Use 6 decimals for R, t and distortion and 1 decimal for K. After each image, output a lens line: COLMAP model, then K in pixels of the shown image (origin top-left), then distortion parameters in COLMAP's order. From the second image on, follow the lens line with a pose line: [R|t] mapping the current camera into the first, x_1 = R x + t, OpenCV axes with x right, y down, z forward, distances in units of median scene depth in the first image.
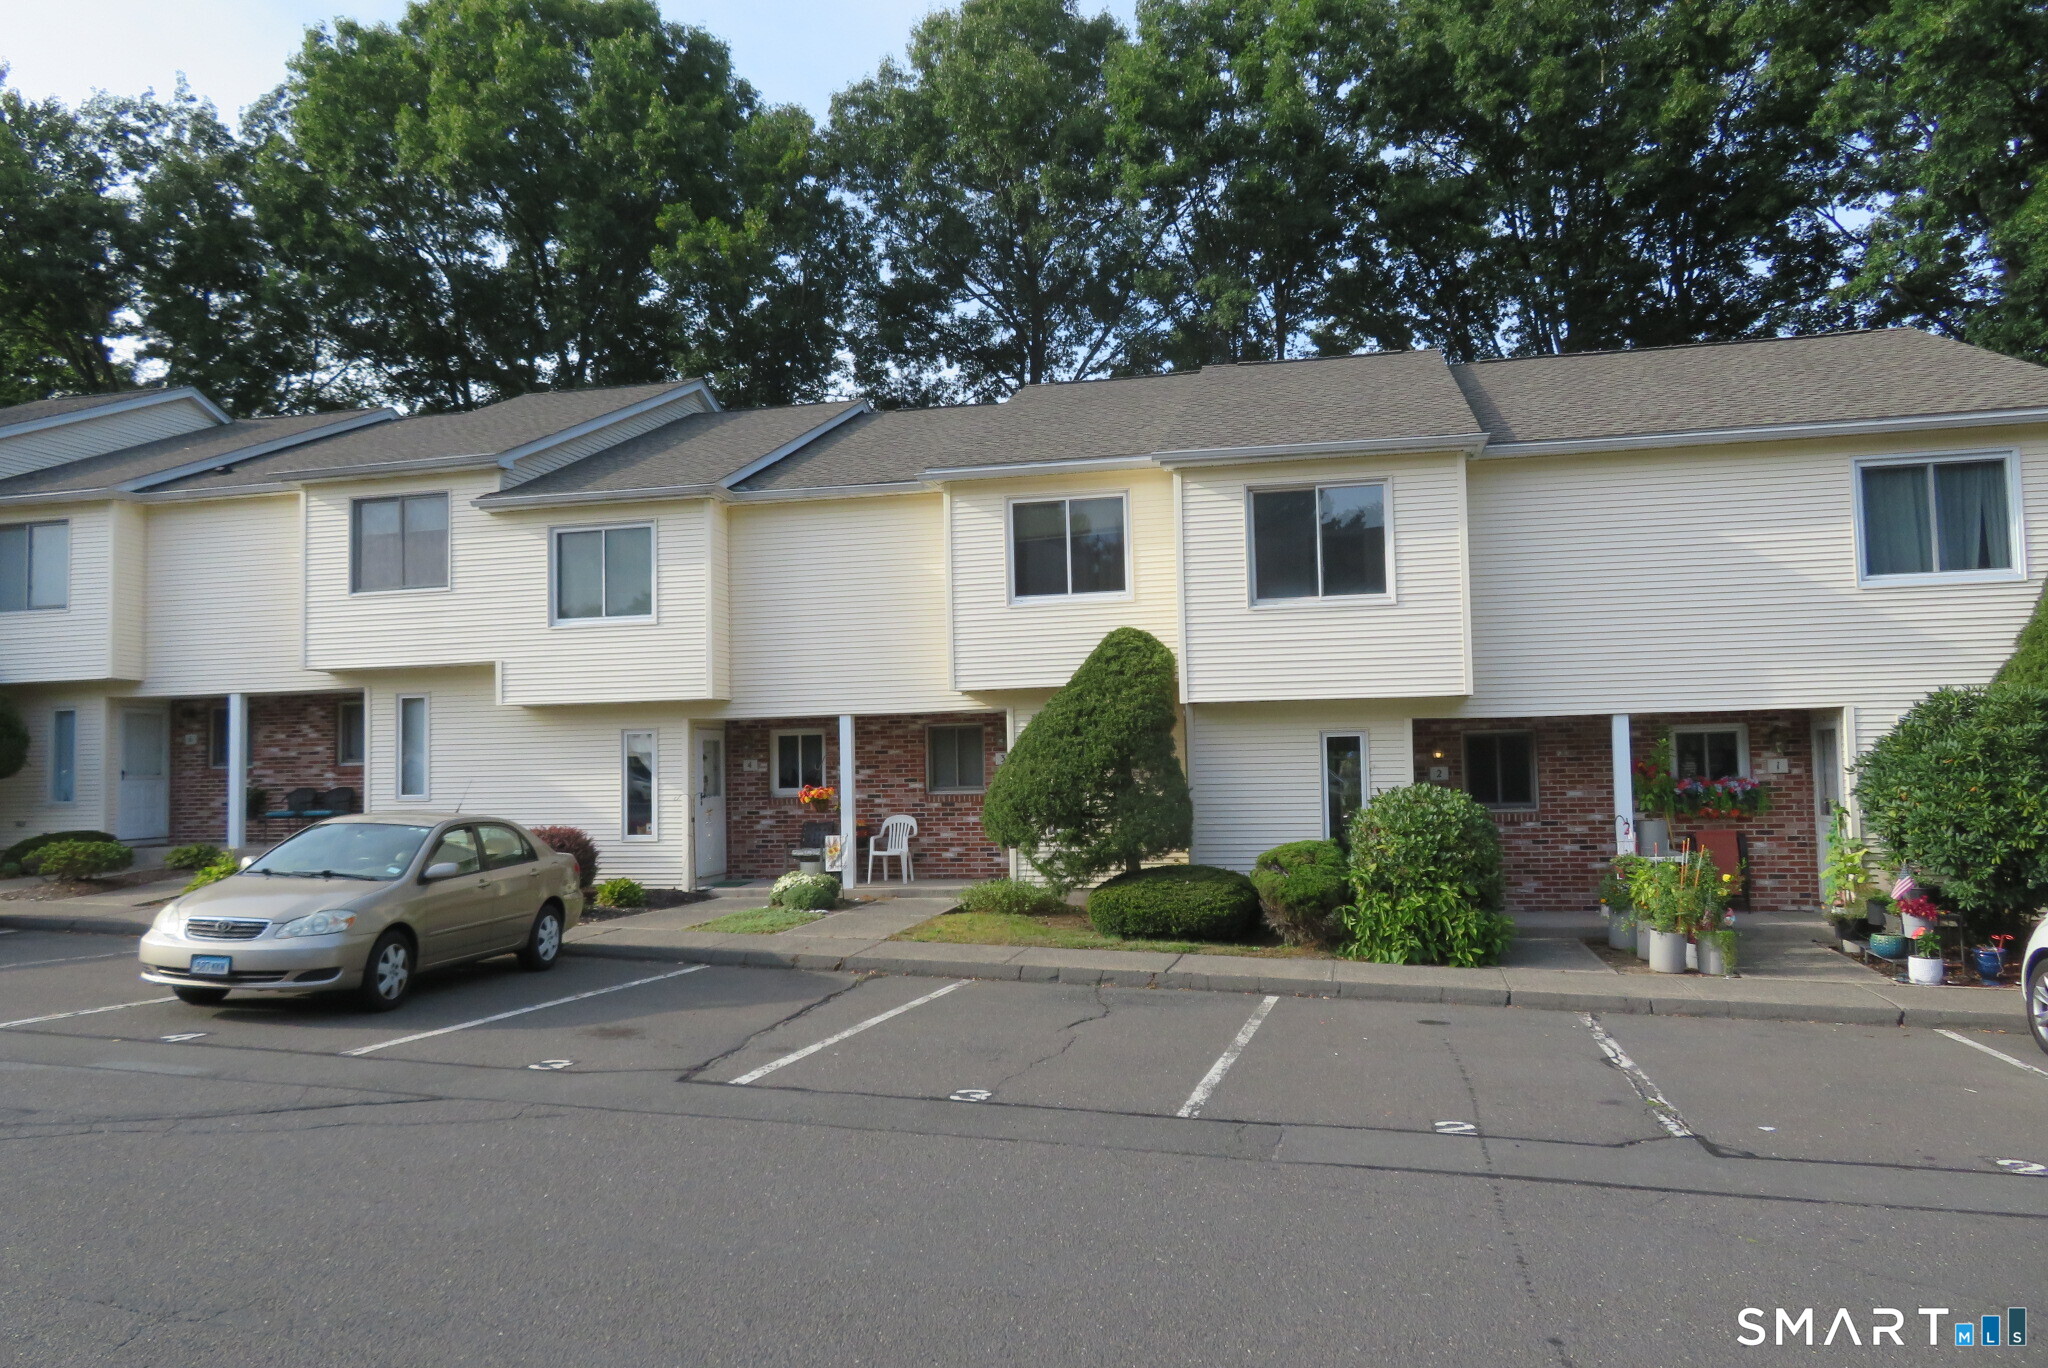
lens RADIAL K [[1471.4, 0, 1017.4], [0, 1471.4, 684.8], [0, 0, 1]] dist [0.002411, -0.004941]
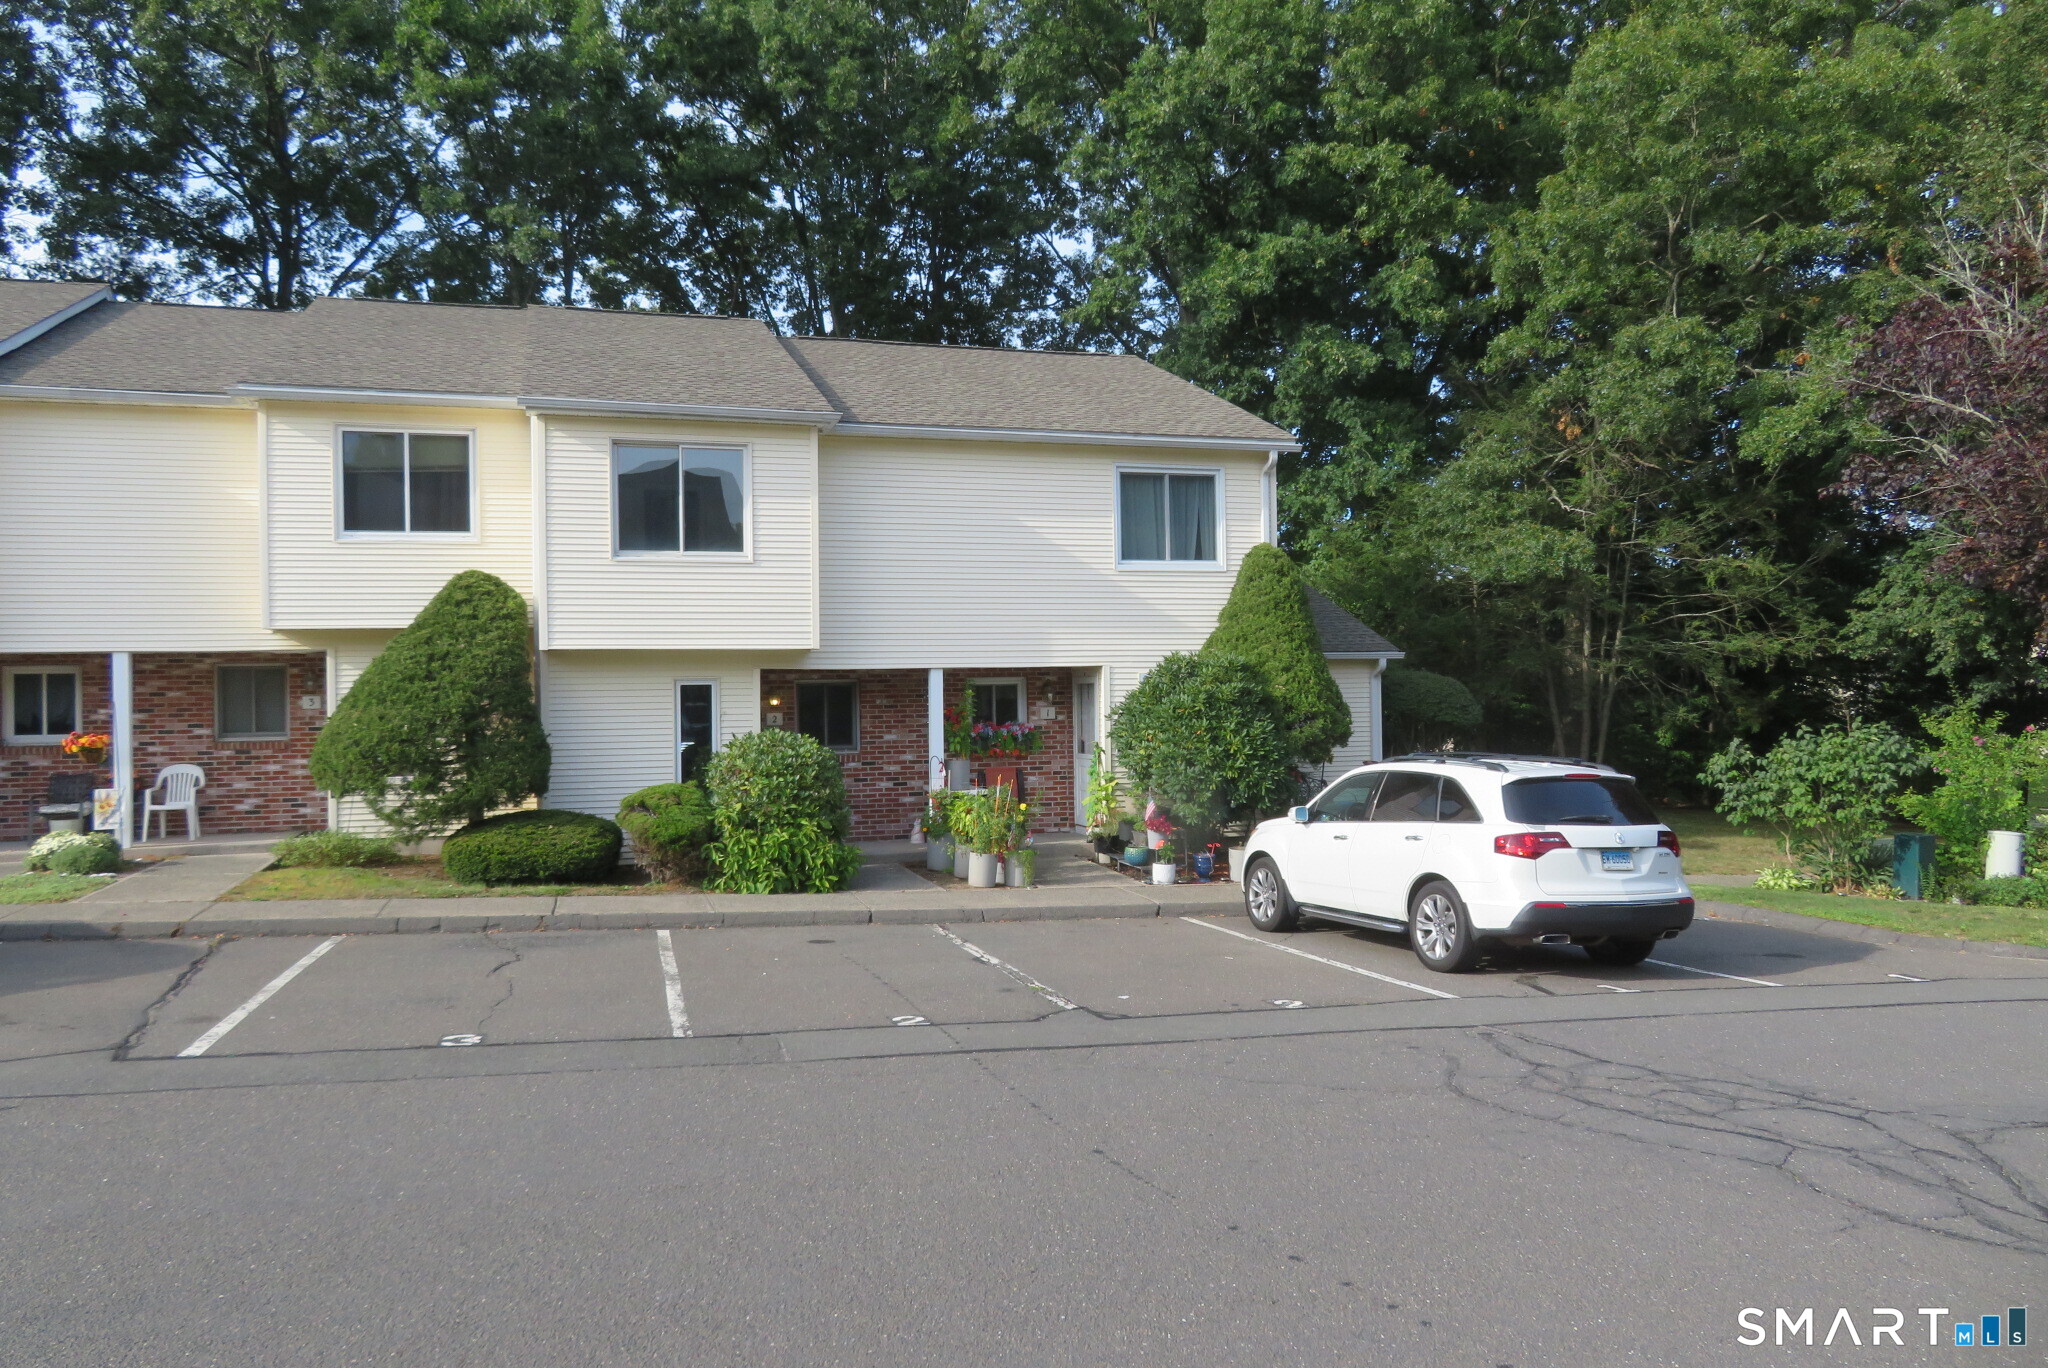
lens RADIAL K [[1466.6, 0, 1017.3], [0, 1466.6, 682.2], [0, 0, 1]] dist [-0.012211, 0.002983]
pose [[0.867515, 0.012322, 0.497258, -0.103970], [-0.031386, 0.999057, 0.030000, -0.005546], [-0.496420, -0.041632, 0.867084, -0.029475]]
